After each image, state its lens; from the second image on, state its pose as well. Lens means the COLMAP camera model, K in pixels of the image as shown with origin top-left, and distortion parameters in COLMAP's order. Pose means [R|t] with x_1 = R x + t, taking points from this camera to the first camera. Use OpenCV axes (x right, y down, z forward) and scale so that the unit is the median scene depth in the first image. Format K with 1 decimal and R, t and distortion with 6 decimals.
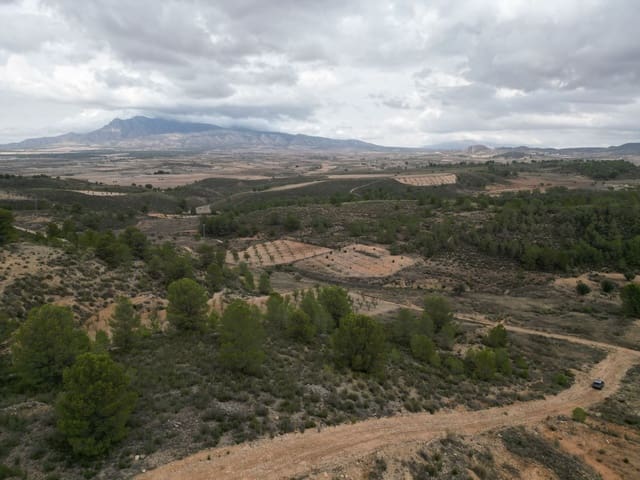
lens RADIAL K [[455.5, 0, 329.5], [0, 455.5, 238.6], [0, 0, 1]] dist [0.105604, -0.105715]
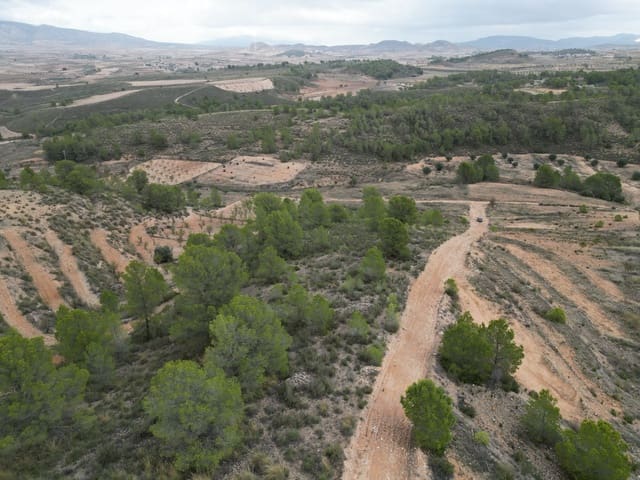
lens RADIAL K [[455.5, 0, 329.5], [0, 455.5, 238.6], [0, 0, 1]] dist [0.105604, -0.105715]
pose [[0.893297, -0.180248, 0.411743, -0.244306], [0.092159, 0.970056, 0.224716, -0.024088], [-0.439918, -0.162793, 0.883159, -0.112218]]
